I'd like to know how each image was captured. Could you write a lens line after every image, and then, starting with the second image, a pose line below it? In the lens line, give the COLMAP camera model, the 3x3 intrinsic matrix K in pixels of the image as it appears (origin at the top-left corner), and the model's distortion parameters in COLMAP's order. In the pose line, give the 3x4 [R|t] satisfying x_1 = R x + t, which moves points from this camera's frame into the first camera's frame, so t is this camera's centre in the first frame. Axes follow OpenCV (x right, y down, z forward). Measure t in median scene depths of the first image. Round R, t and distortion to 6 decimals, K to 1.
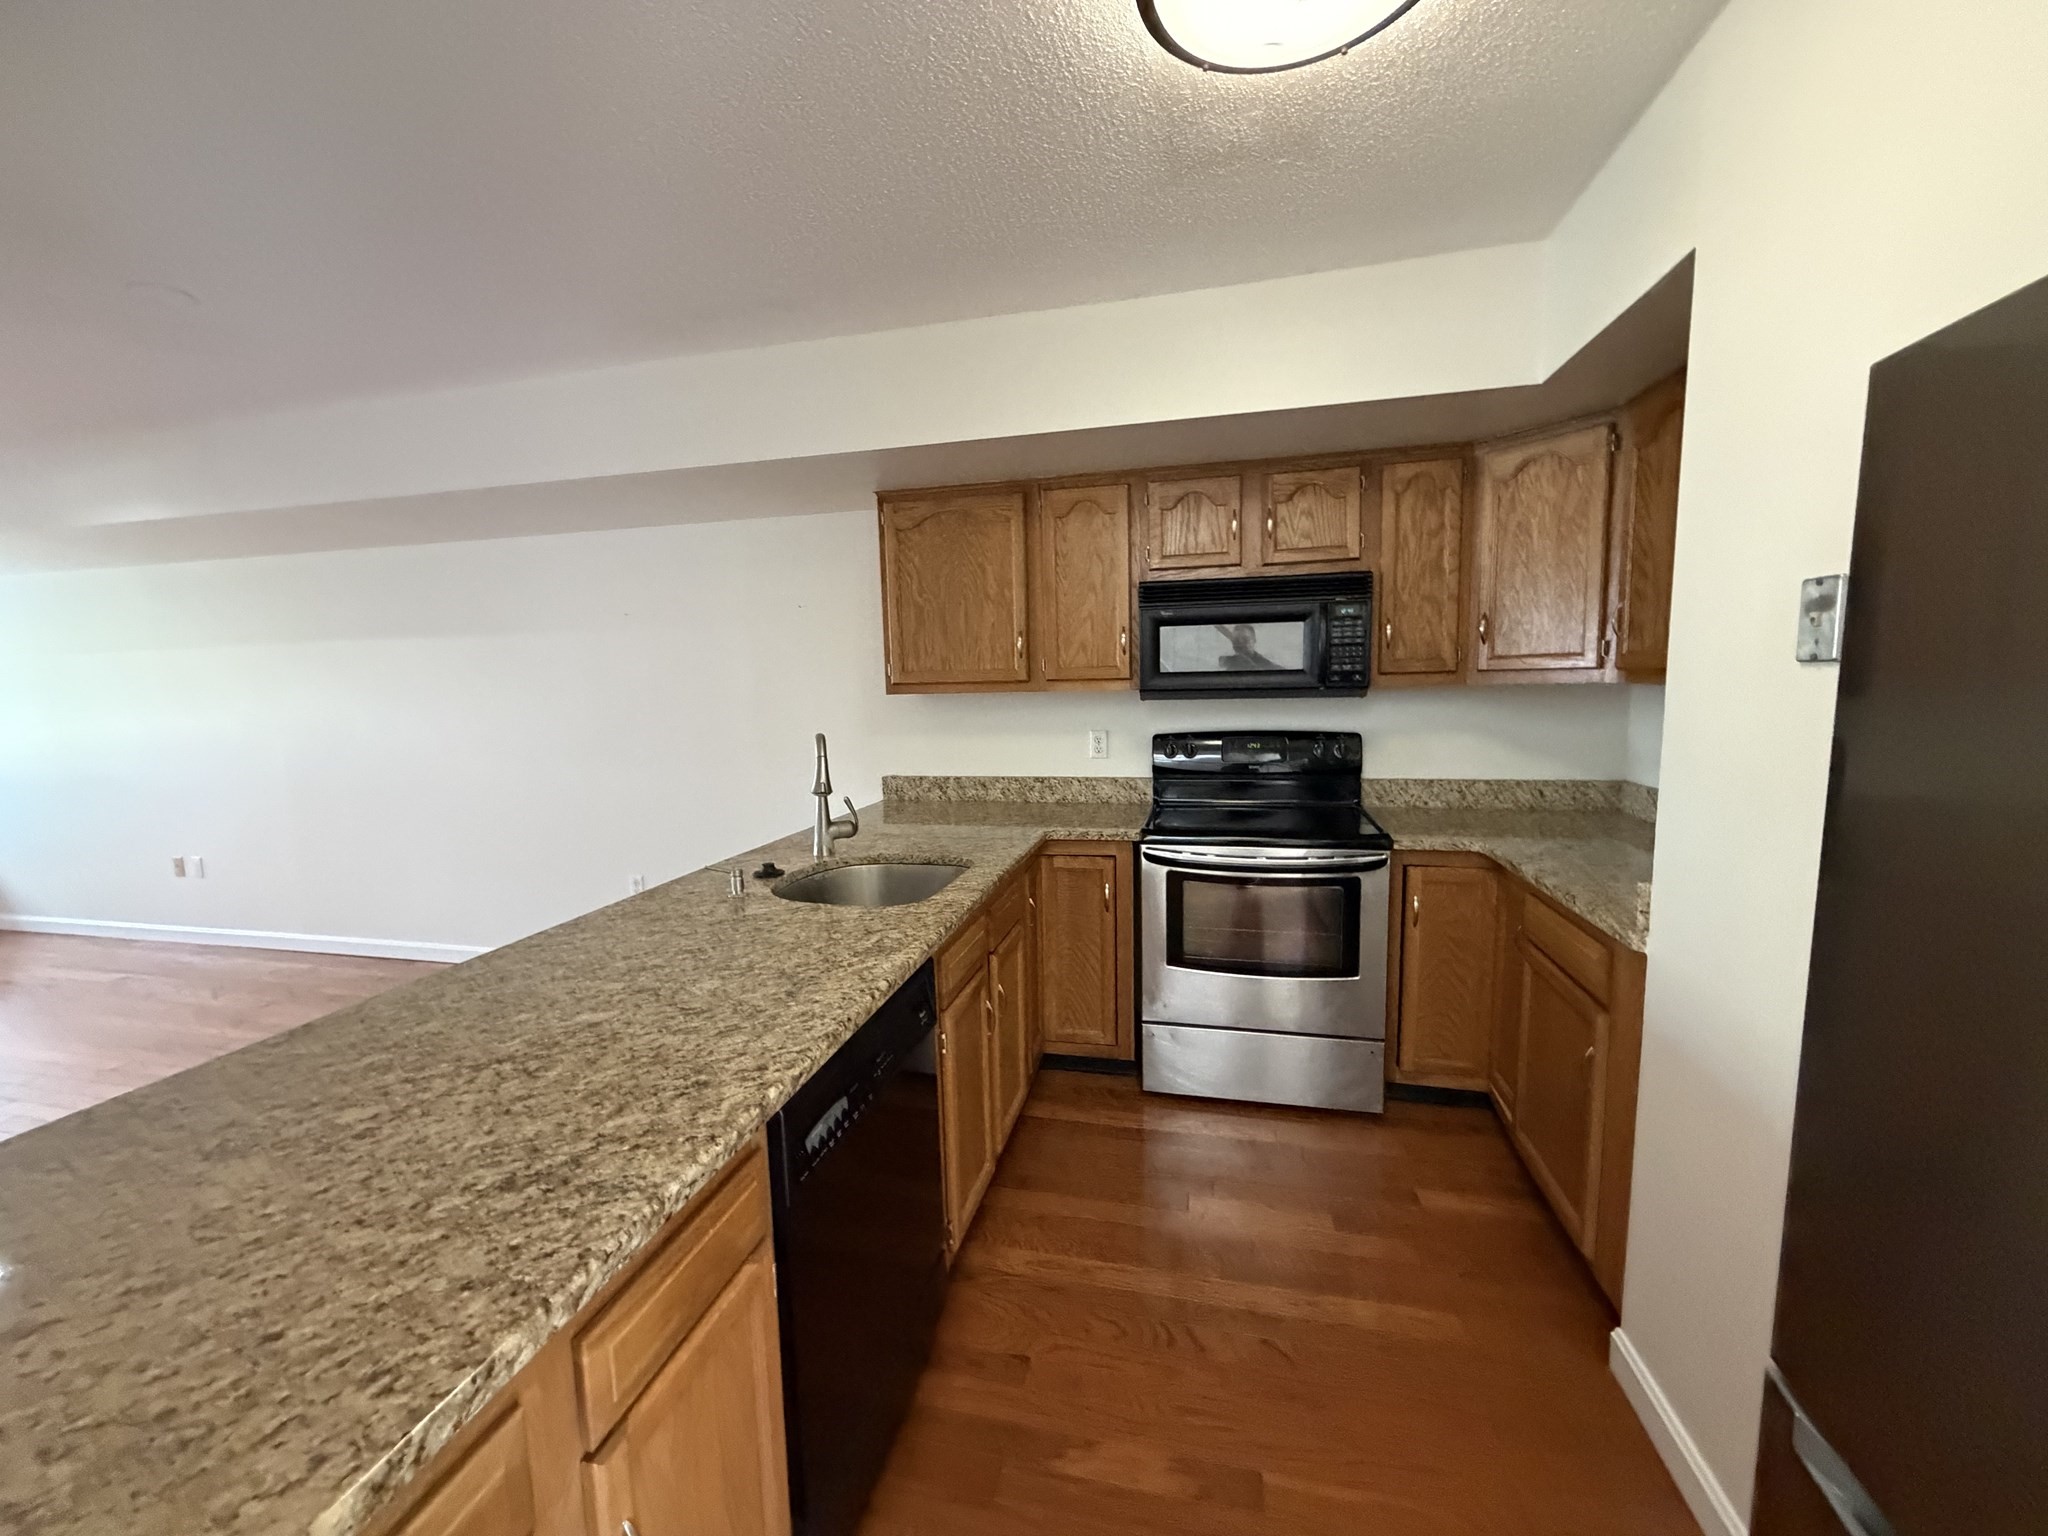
lens RADIAL K [[816.2, 0, 1015.1], [0, 816.2, 764.3], [0, 0, 1]] dist [0.001570, 0.000194]
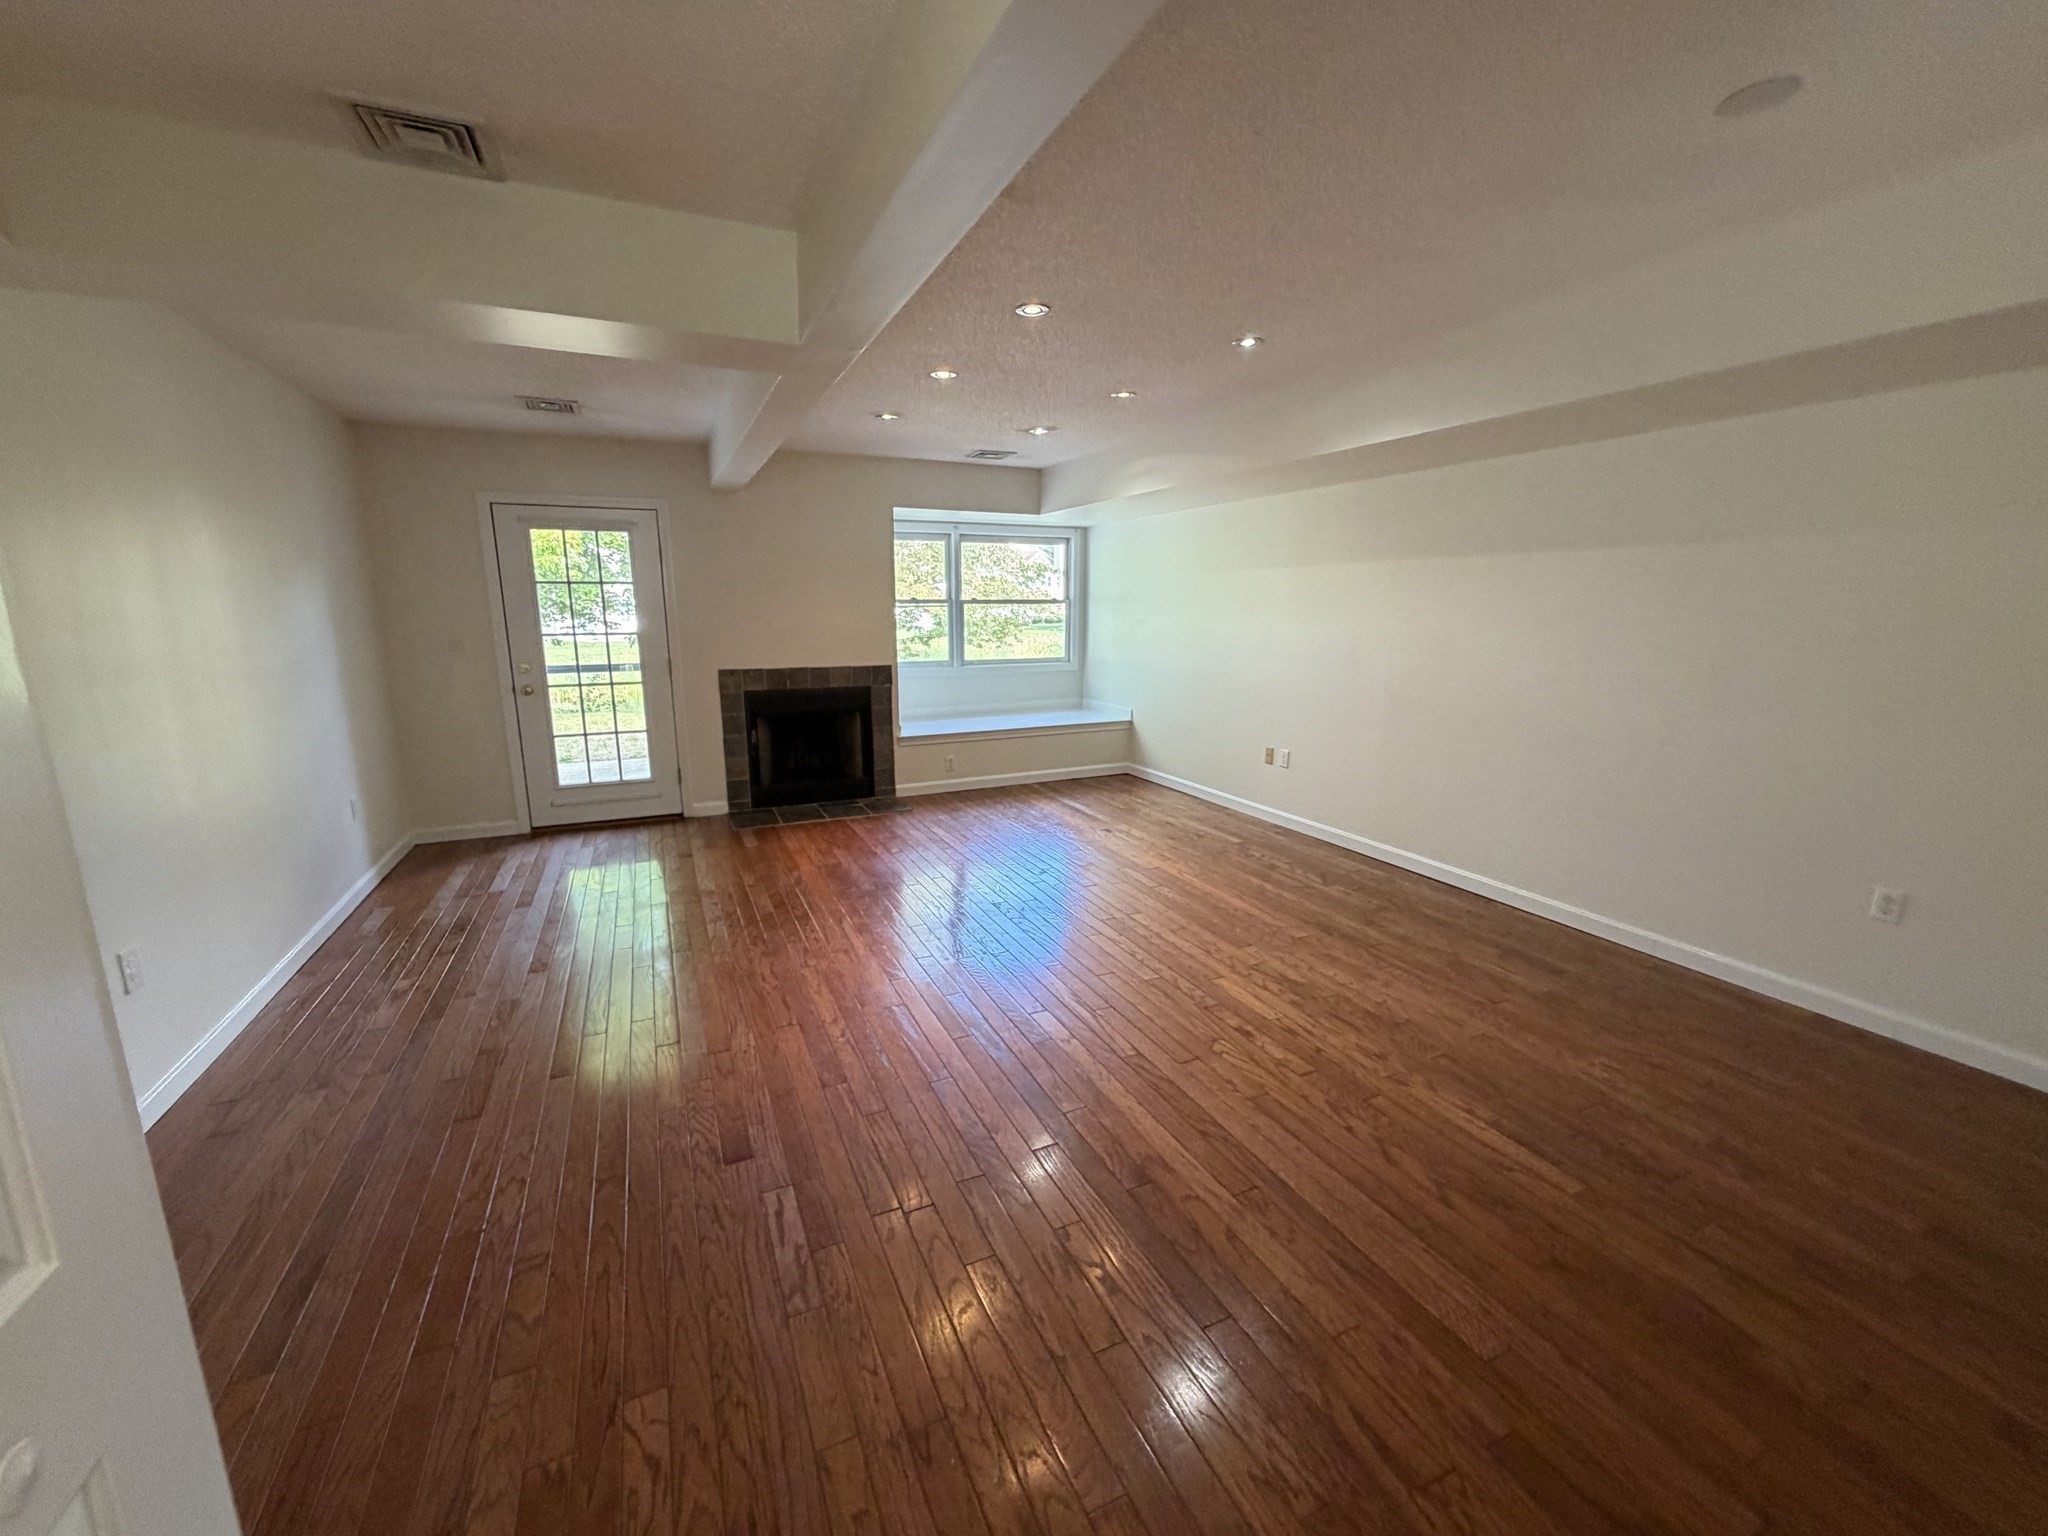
lens RADIAL K [[816.2, 0, 1014.4], [0, 816.2, 767.0], [0, 0, 1]] dist [0.001570, 0.000194]
pose [[0.616951, 0.181377, -0.765816, -0.414829], [-0.102215, 0.983305, 0.150542, 0.003002], [0.780336, -0.014600, 0.625191, -0.022742]]
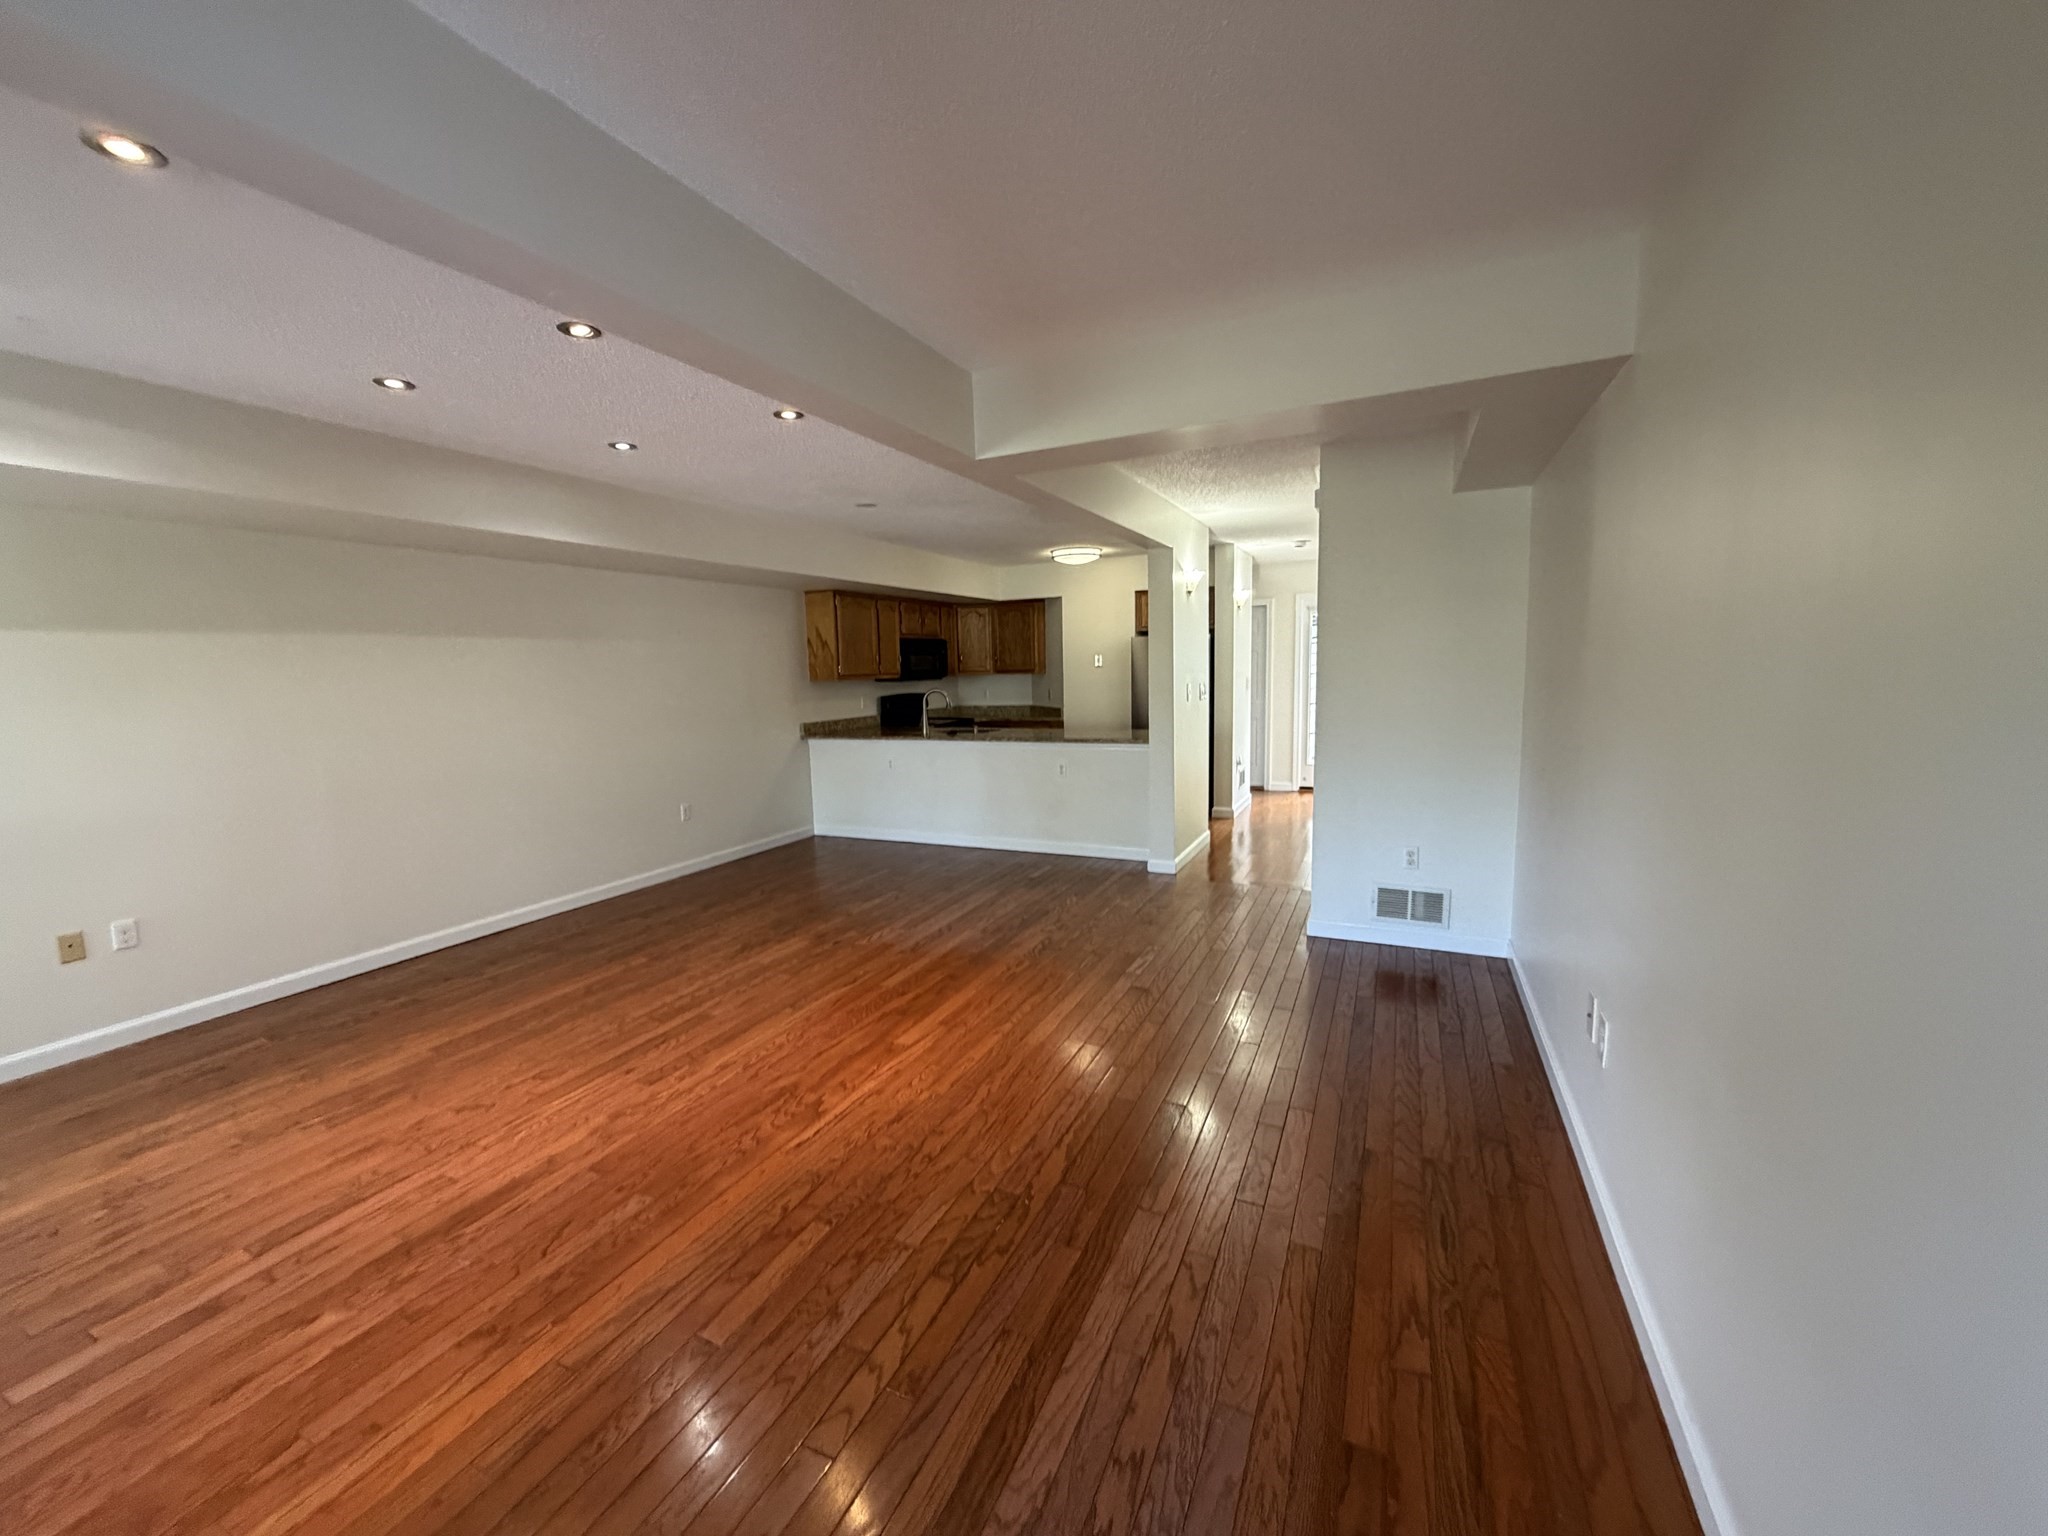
lens RADIAL K [[816.2, 0, 1024.5], [0, 816.2, 766.9], [0, 0, 1]] dist [0.001570, 0.000194]
pose [[0.186576, -0.100869, 0.977249, -1.820992], [0.130588, 0.988435, 0.077092, 0.033155], [-0.973723, 0.113233, 0.197591, 0.089647]]
